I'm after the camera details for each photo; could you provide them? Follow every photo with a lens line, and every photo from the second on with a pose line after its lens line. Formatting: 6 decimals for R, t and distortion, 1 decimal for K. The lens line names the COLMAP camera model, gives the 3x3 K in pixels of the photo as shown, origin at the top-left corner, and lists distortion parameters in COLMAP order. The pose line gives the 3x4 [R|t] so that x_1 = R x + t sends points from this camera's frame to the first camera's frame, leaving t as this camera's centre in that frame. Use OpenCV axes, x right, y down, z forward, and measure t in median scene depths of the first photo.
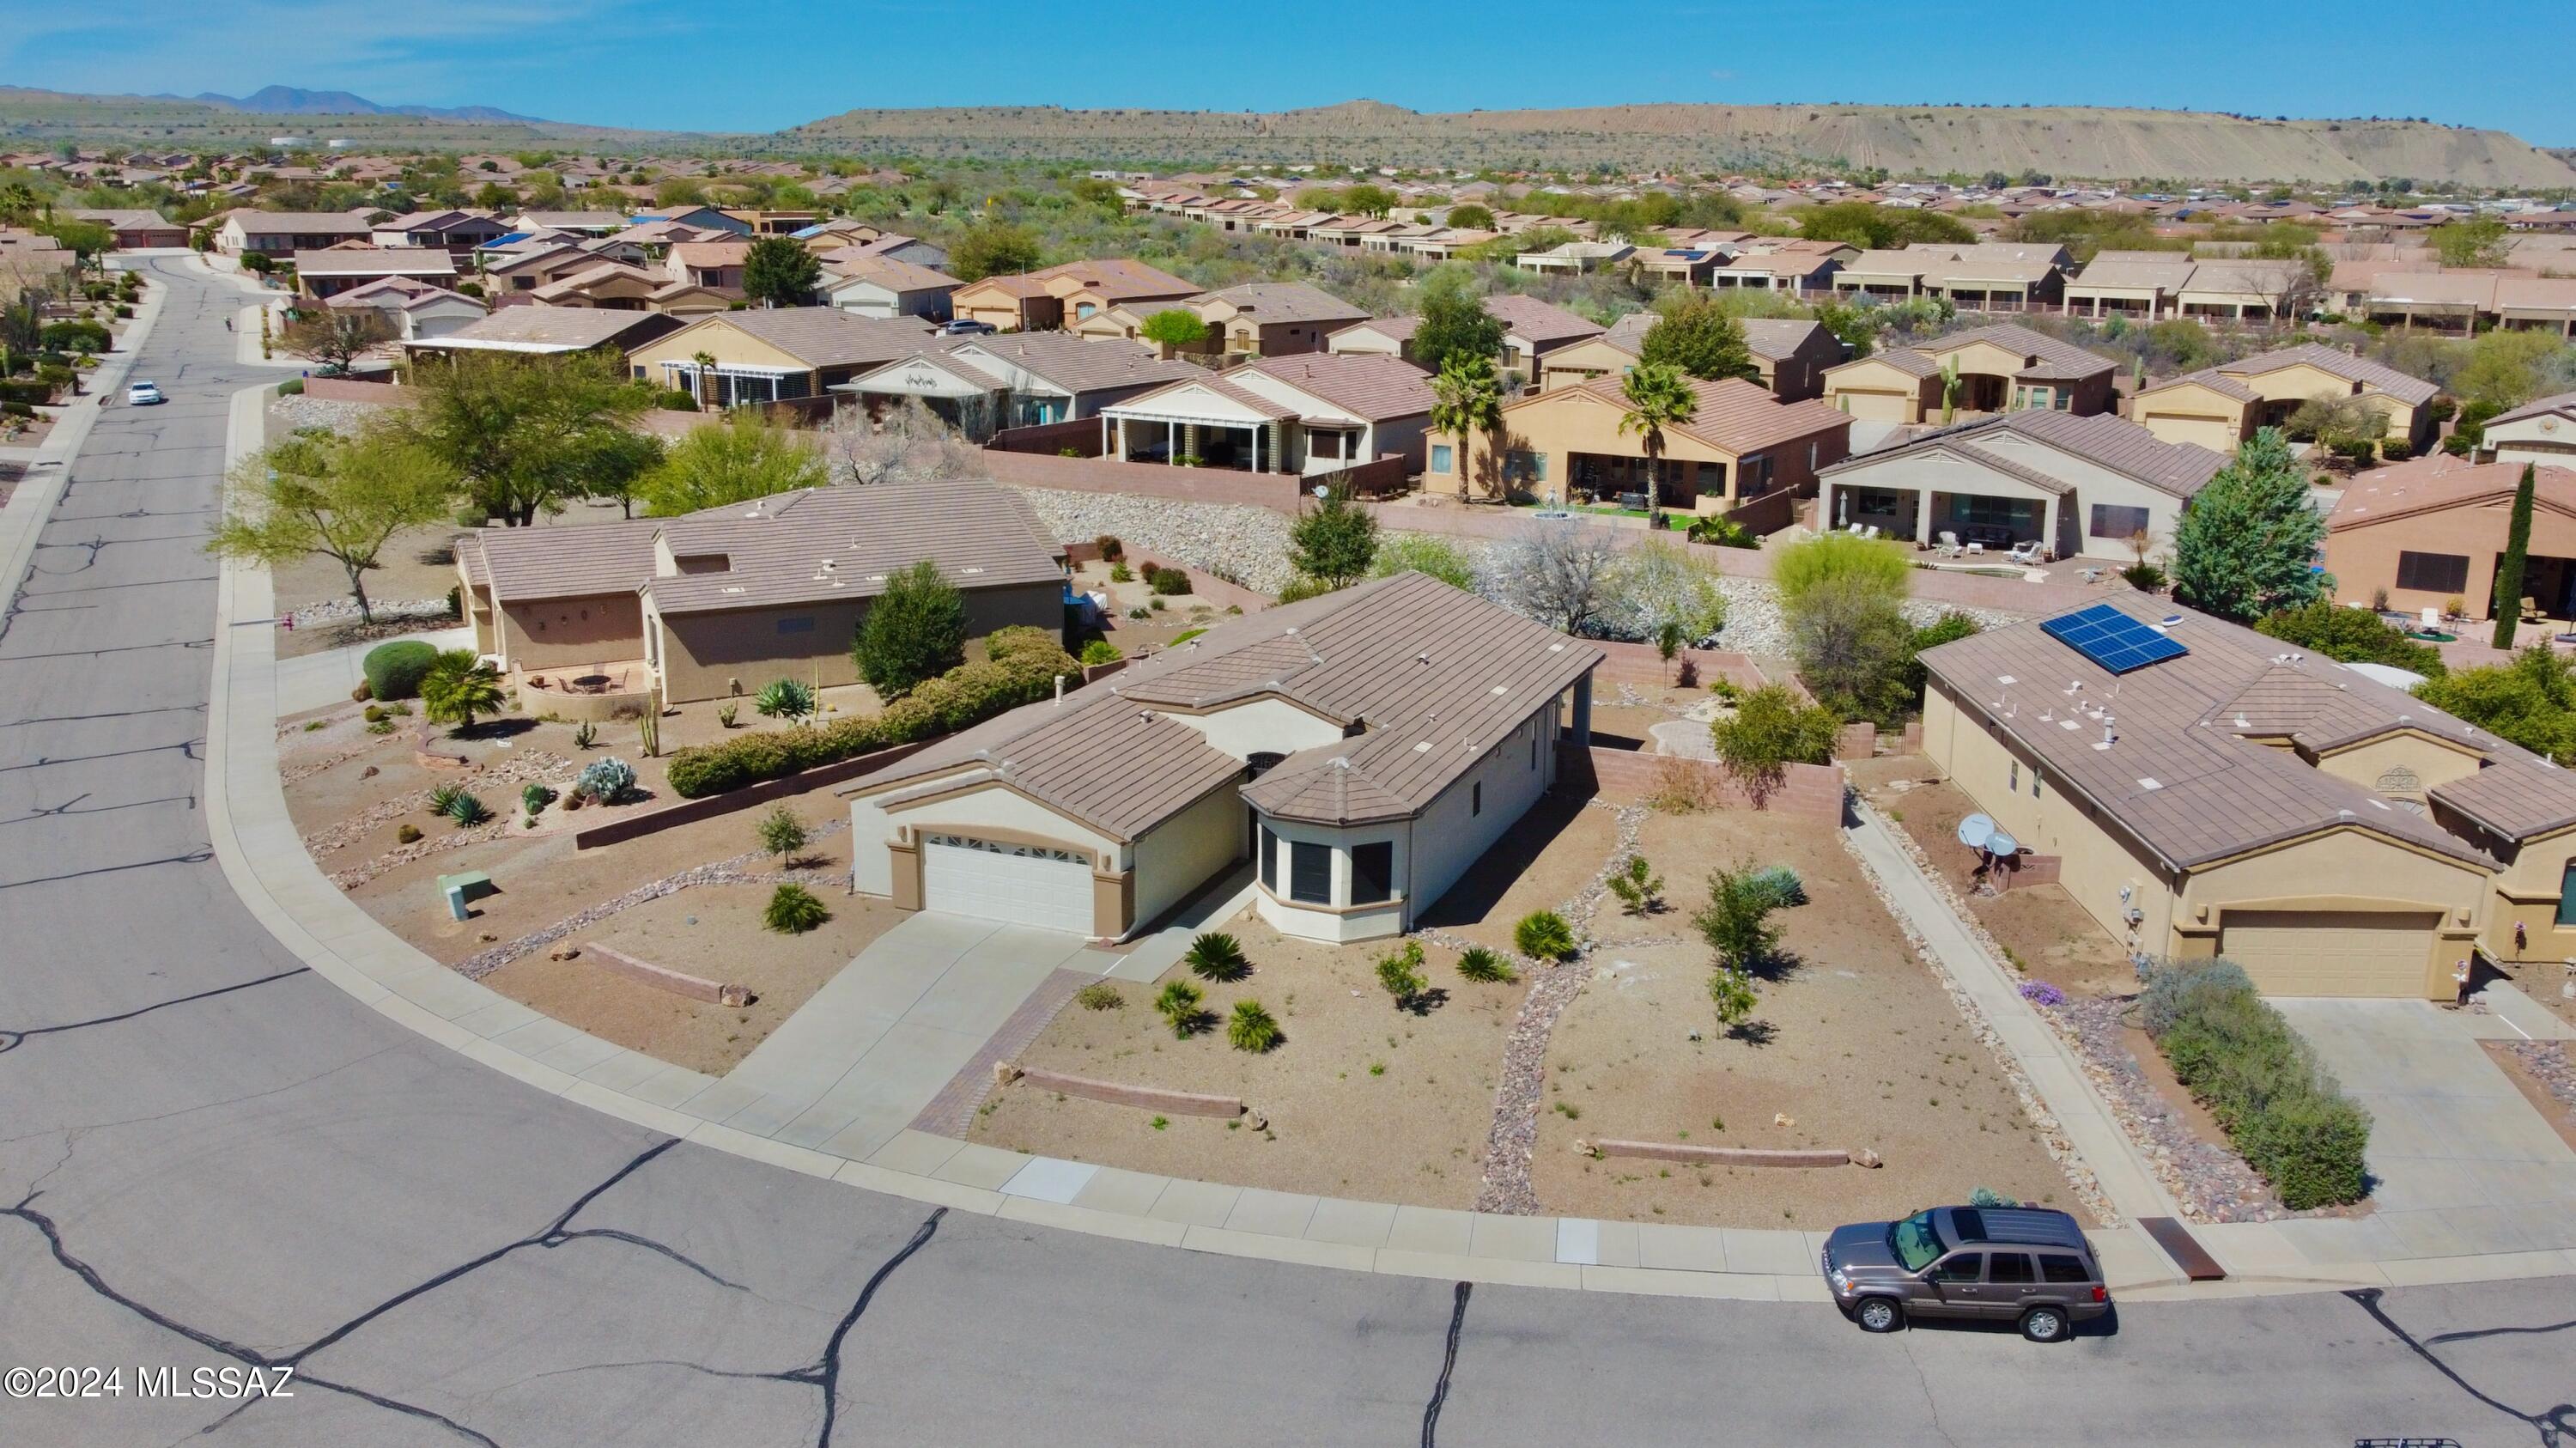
lens RADIAL K [[1938.3, 0, 1288.0], [0, 1938.3, 724.0], [0, 0, 1]] dist [0.007119, -0.009995]
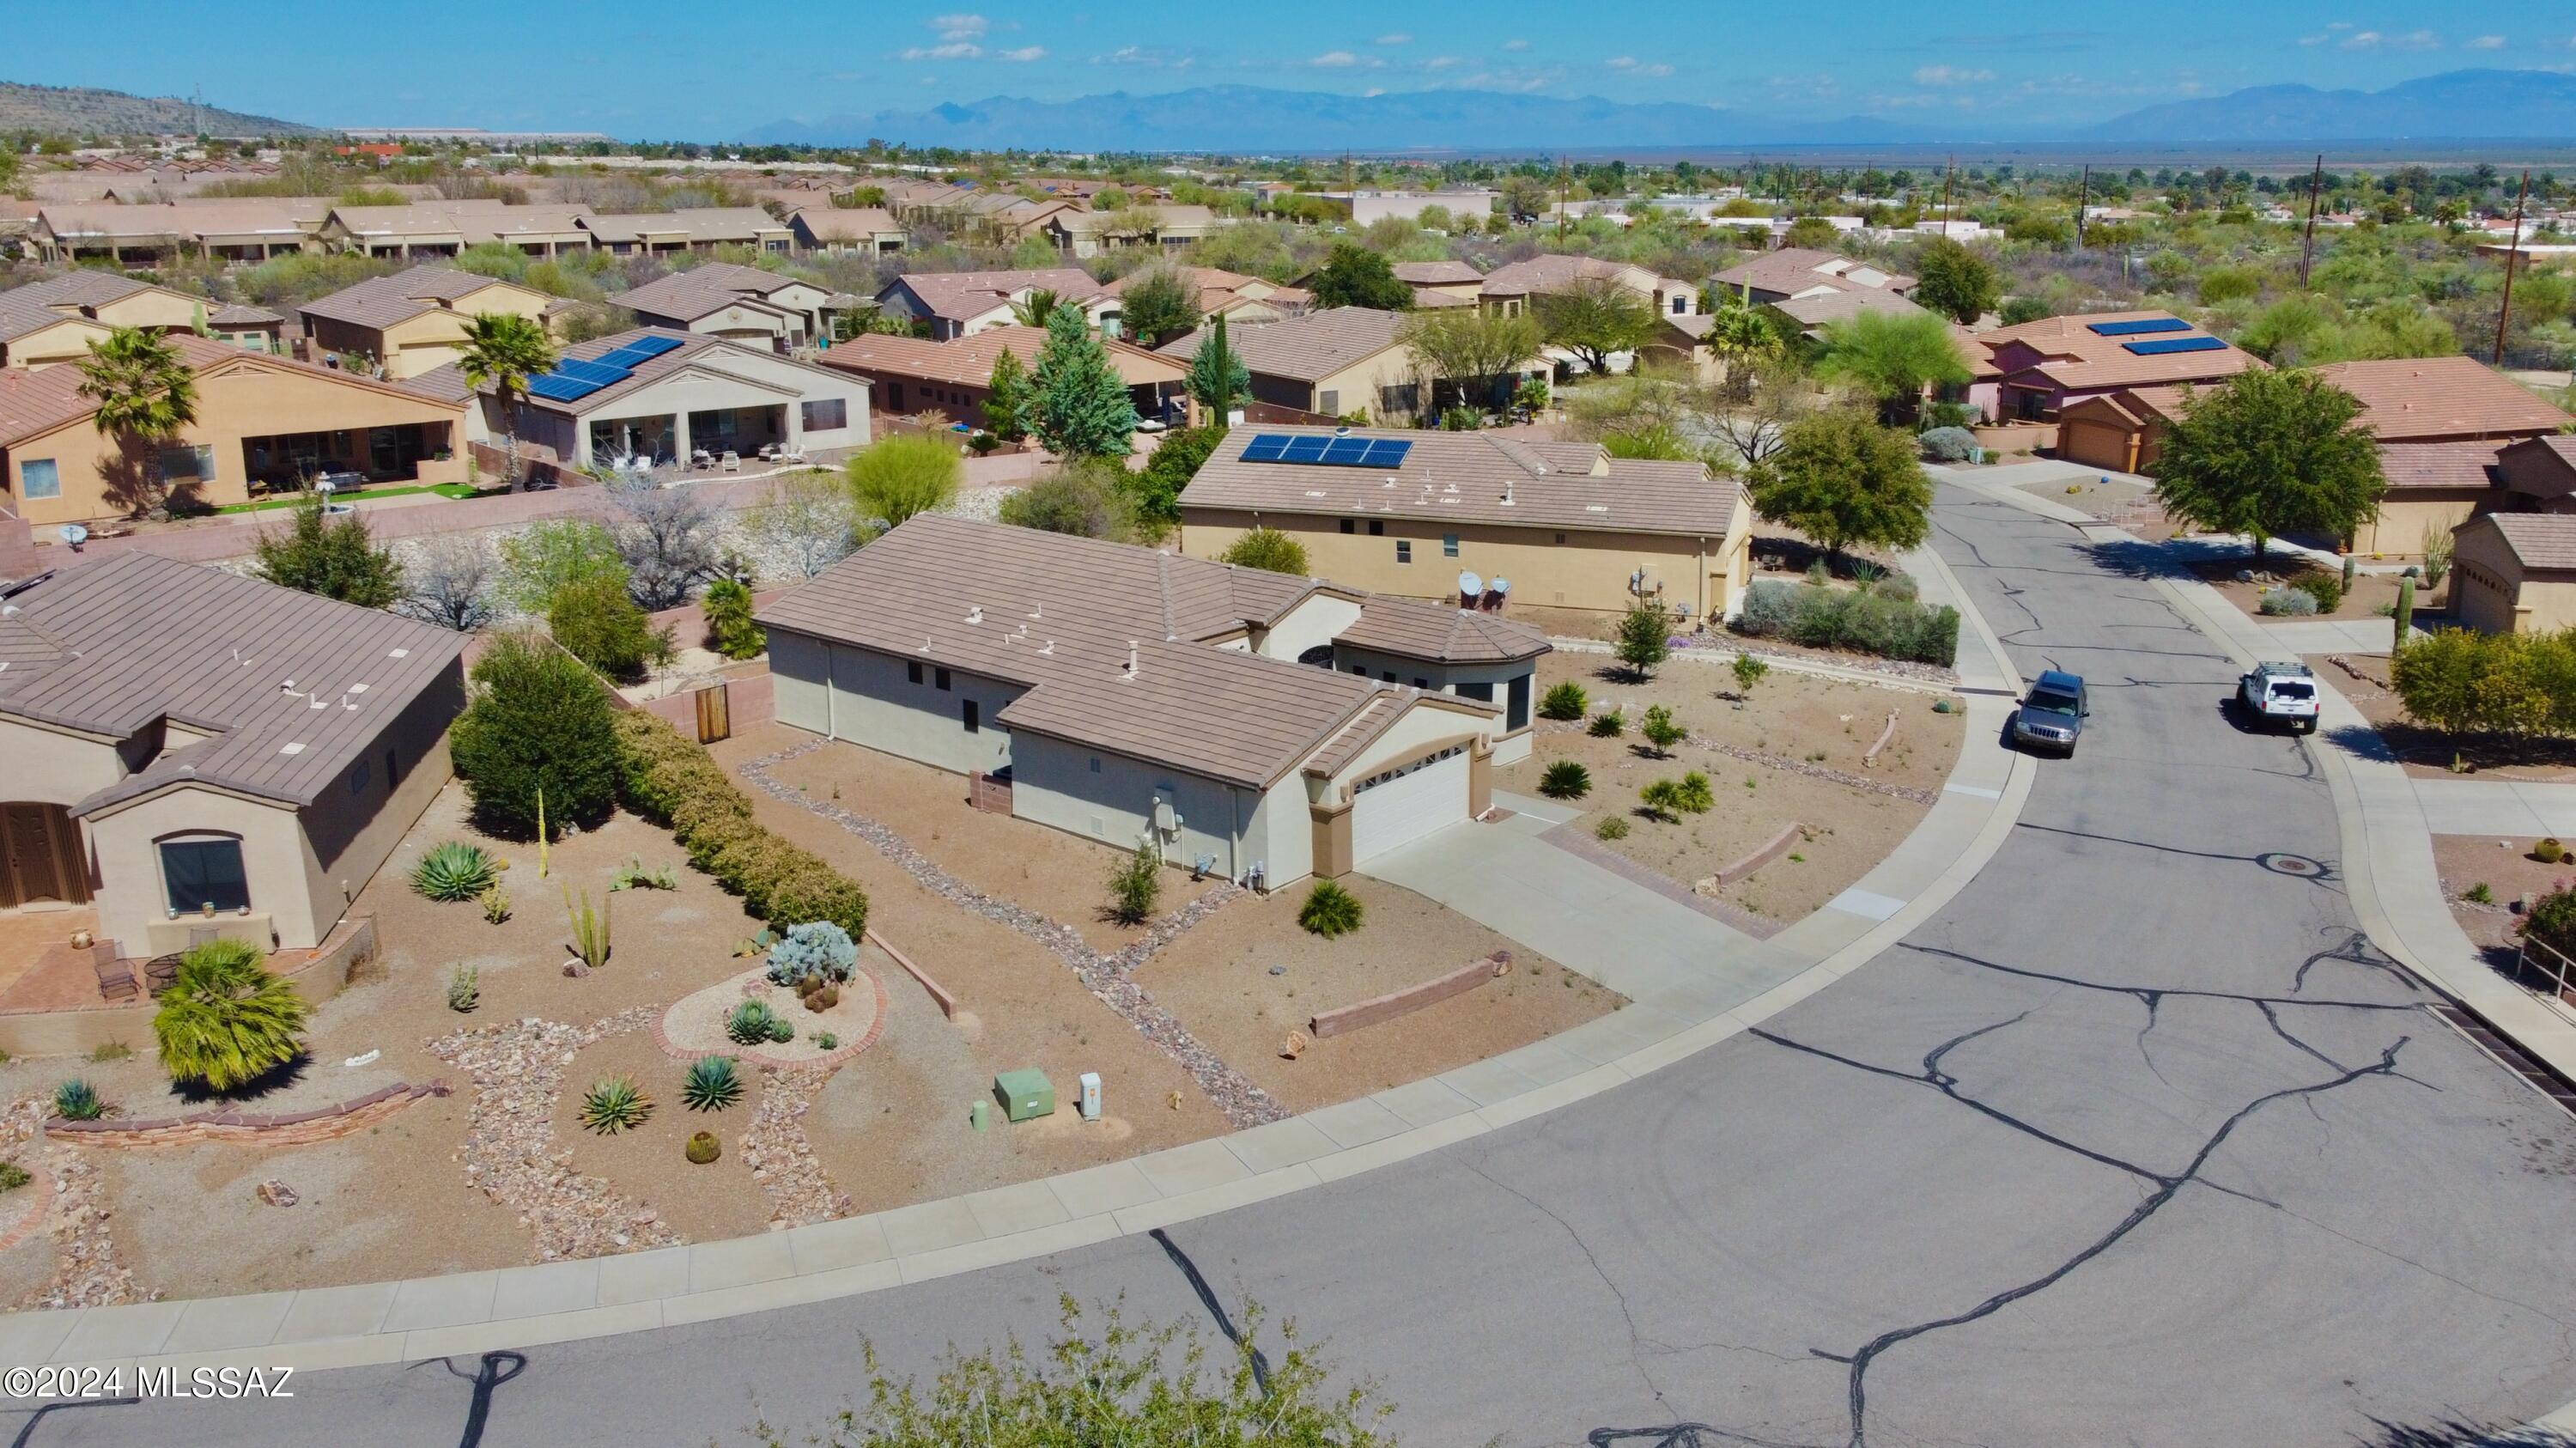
lens RADIAL K [[1938.3, 0, 1288.0], [0, 1938.3, 724.0], [0, 0, 1]] dist [0.007119, -0.009995]
pose [[0.333897, -0.277758, 0.900757, -0.861209], [0.249847, 0.947499, 0.199557, -0.141375], [-0.908895, 0.158420, 0.385764, 0.531650]]
